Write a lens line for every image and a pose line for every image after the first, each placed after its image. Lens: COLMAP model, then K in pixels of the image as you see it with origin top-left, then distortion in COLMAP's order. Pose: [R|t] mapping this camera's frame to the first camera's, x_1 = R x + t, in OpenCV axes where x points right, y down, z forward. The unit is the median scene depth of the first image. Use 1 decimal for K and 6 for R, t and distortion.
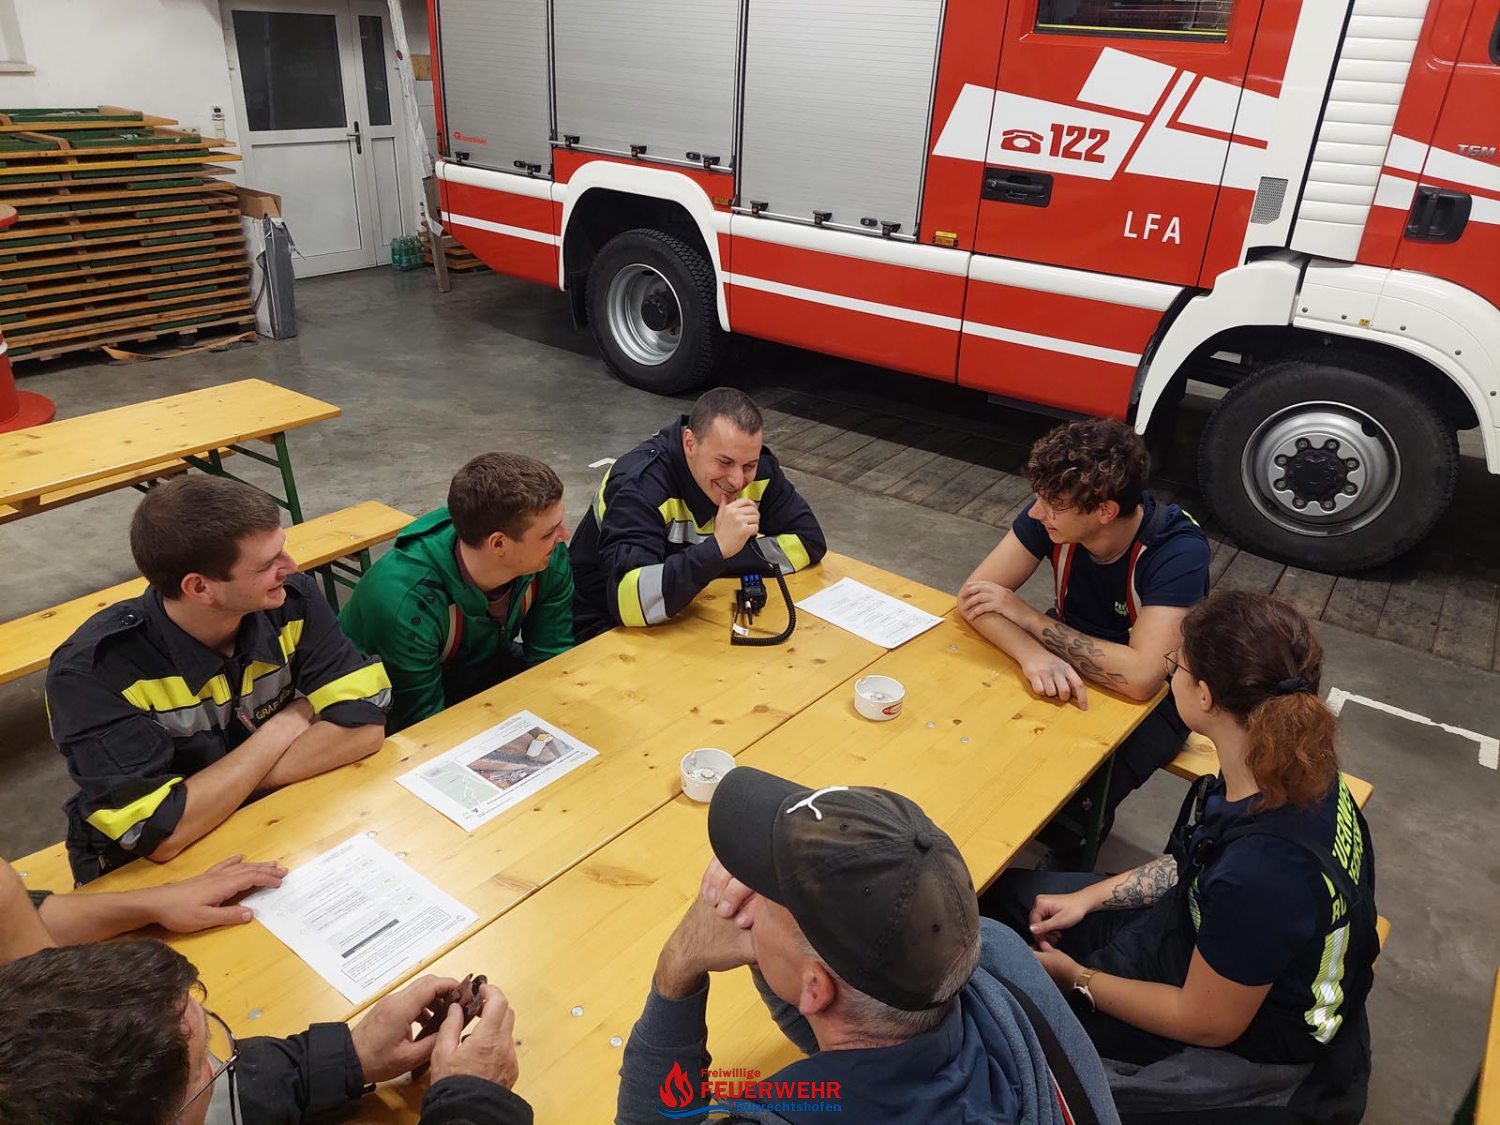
lens RADIAL K [[1105.8, 0, 757.1], [0, 1105.8, 550.6], [0, 0, 1]] dist [0.051951, -0.040009]
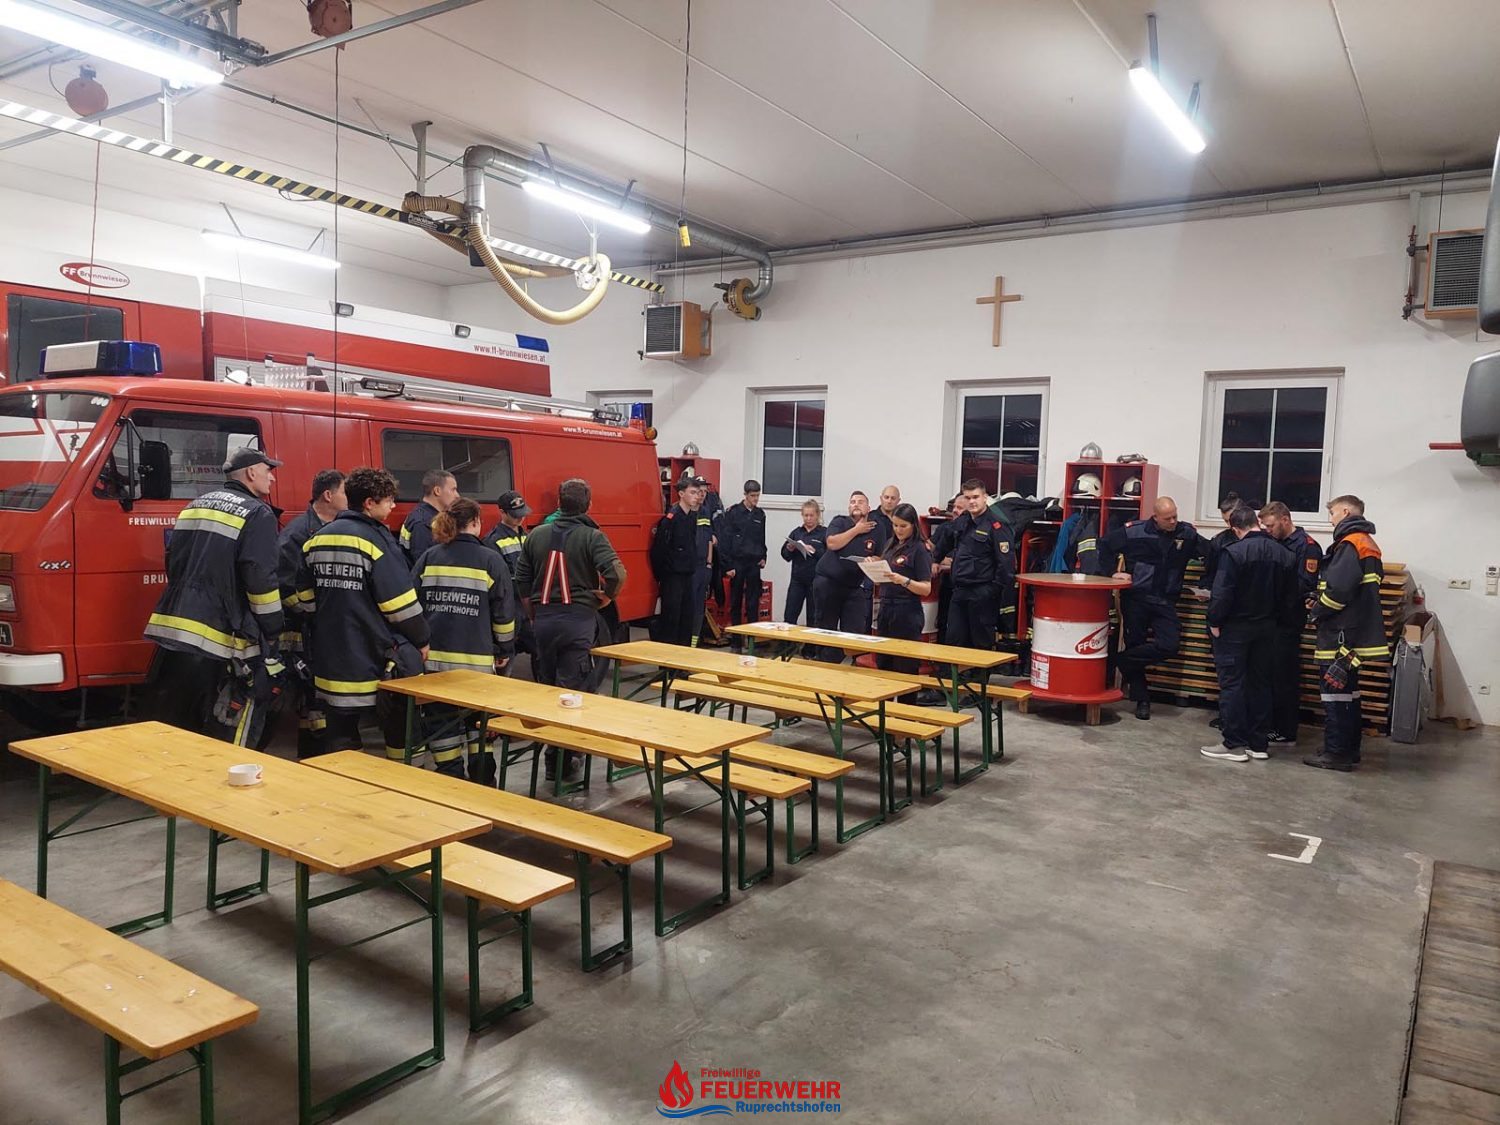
lens RADIAL K [[1109.2, 0, 763.6], [0, 1109.2, 559.1], [0, 0, 1]] dist [0.080586, -0.115674]
pose [[0.012507, 0.015756, -0.999798, 0.801175], [-0.459793, 0.887988, 0.008242, -0.075879], [0.887938, 0.459596, 0.018351, 0.357029]]
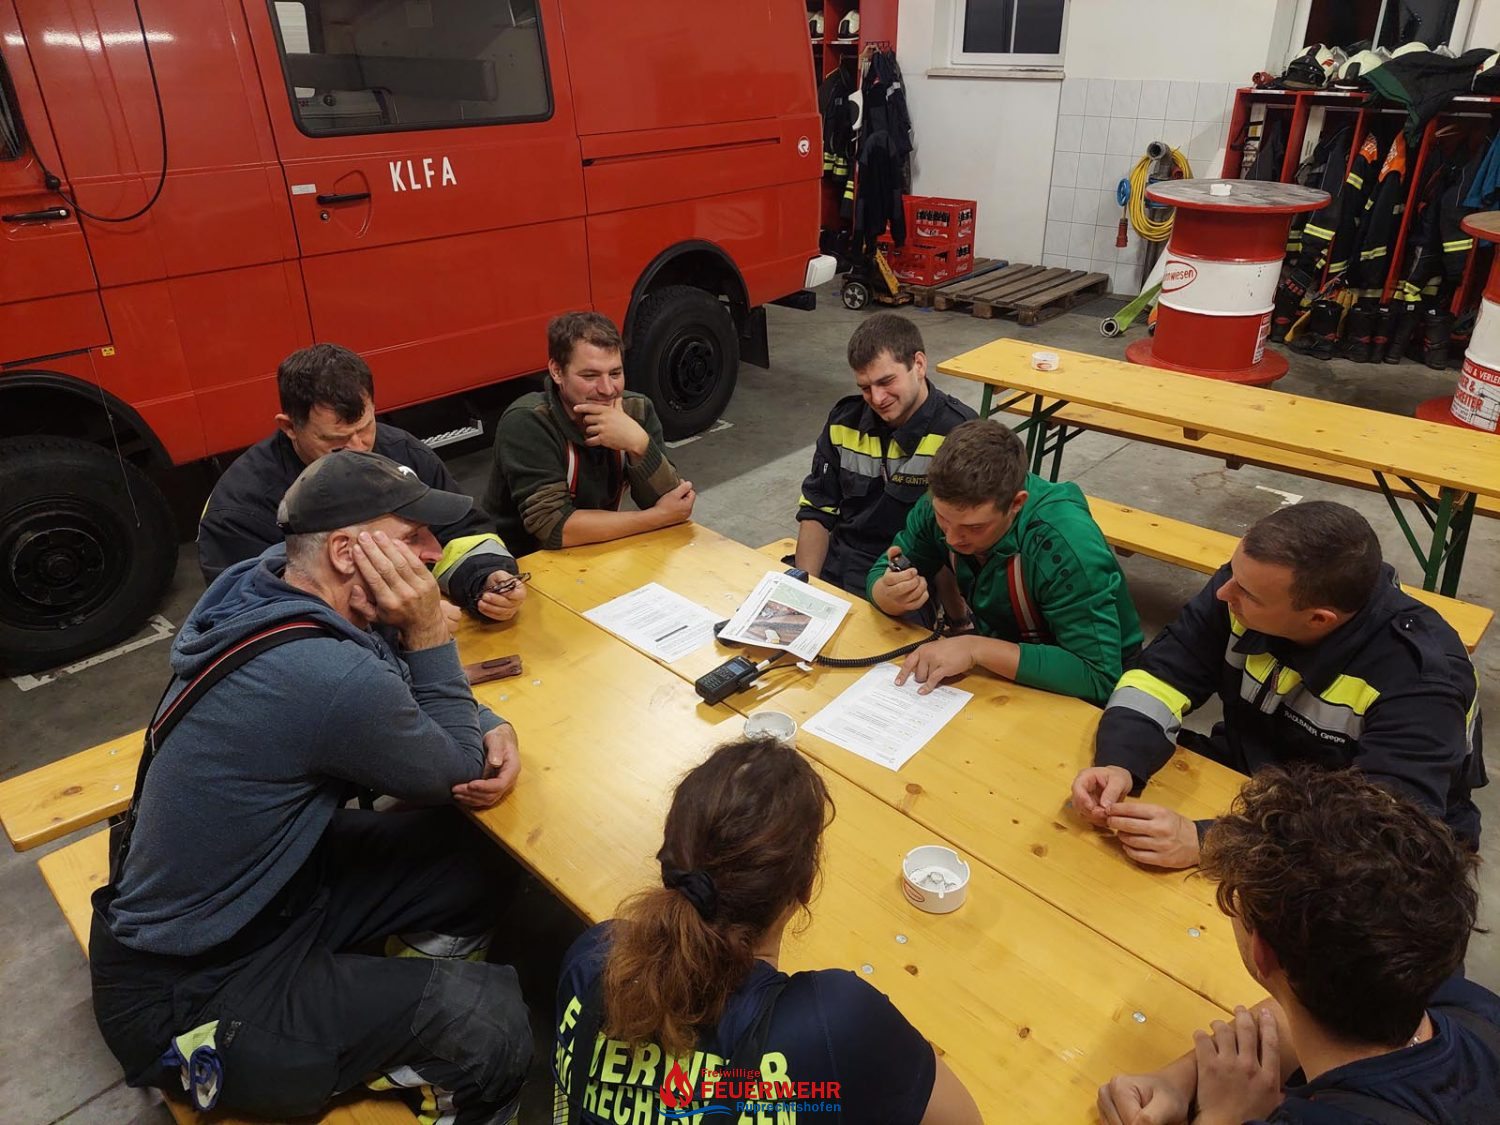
lens RADIAL K [[1105.8, 0, 757.1], [0, 1105.8, 550.6], [0, 0, 1]] dist [0.051951, -0.040009]
pose [[-0.114547, 0.386942, -0.914962, 0.265753], [-0.430588, 0.810671, 0.396744, -0.104730], [0.895250, 0.439418, 0.073753, 0.281839]]
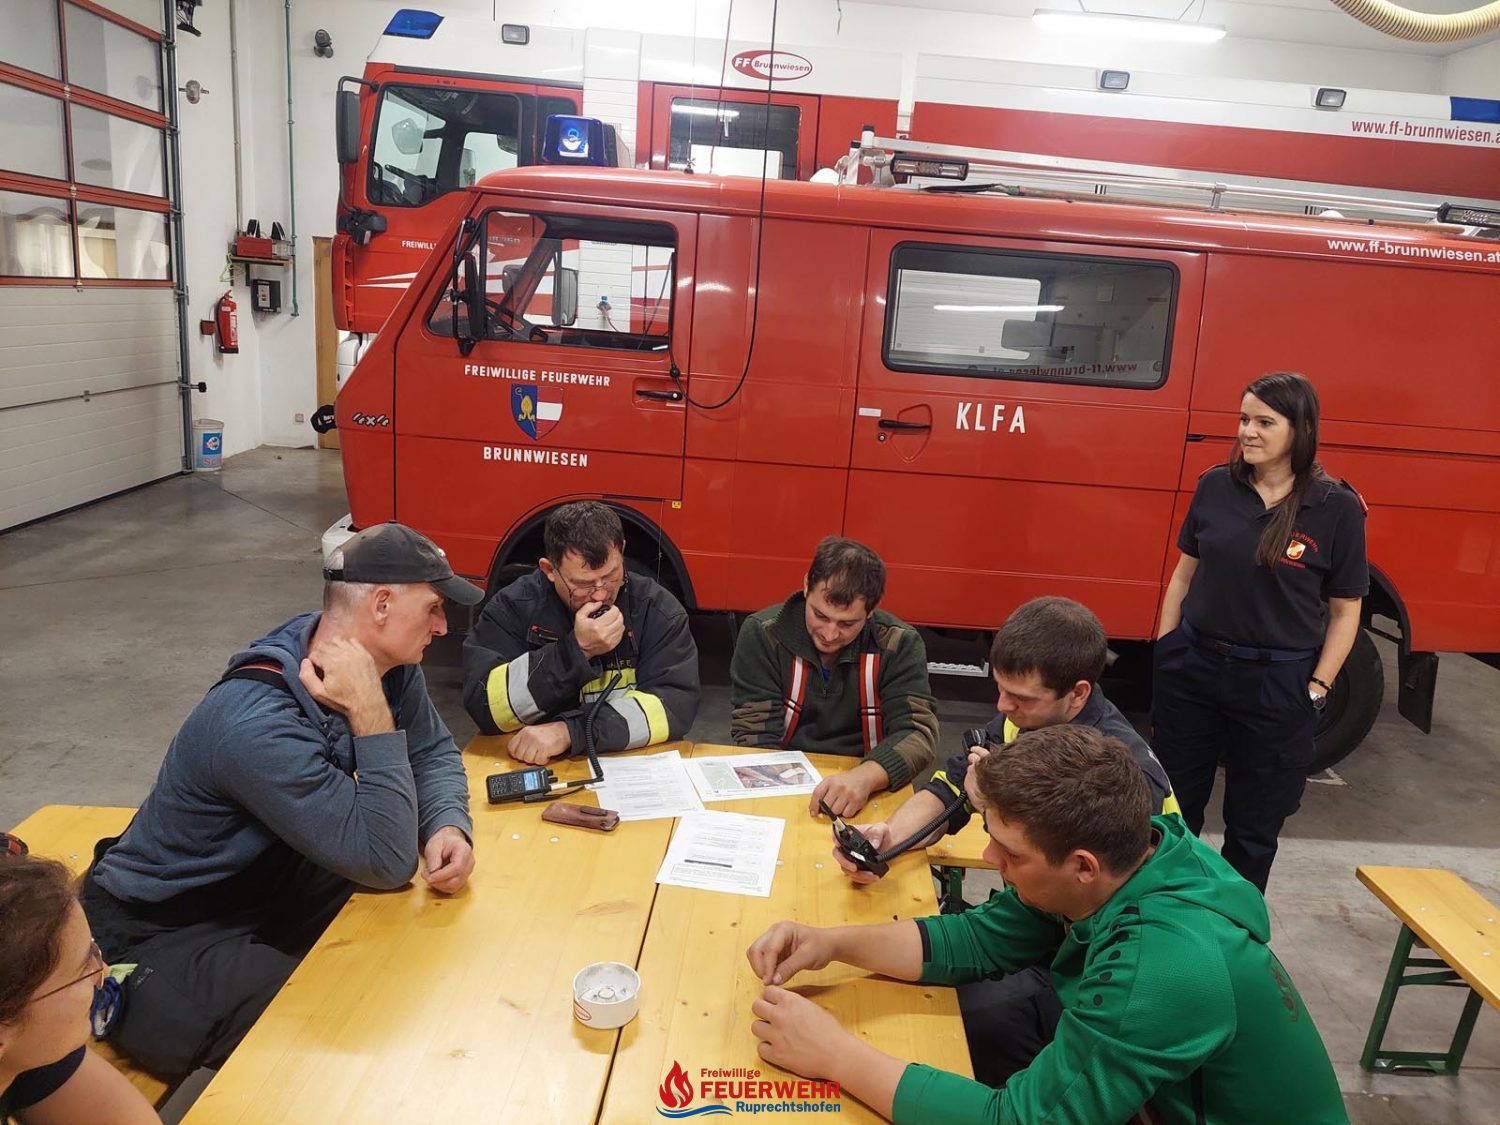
lens RADIAL K [[1064.4, 0, 761.9], [0, 1064.4, 546.7], [0, 0, 1]] dist [0.079619, -0.081962]
pose [[-0.798697, 0.029081, -0.601030, 0.111255], [-0.356597, 0.781669, 0.511695, -0.161013], [0.484687, 0.623015, -0.613947, 0.436051]]
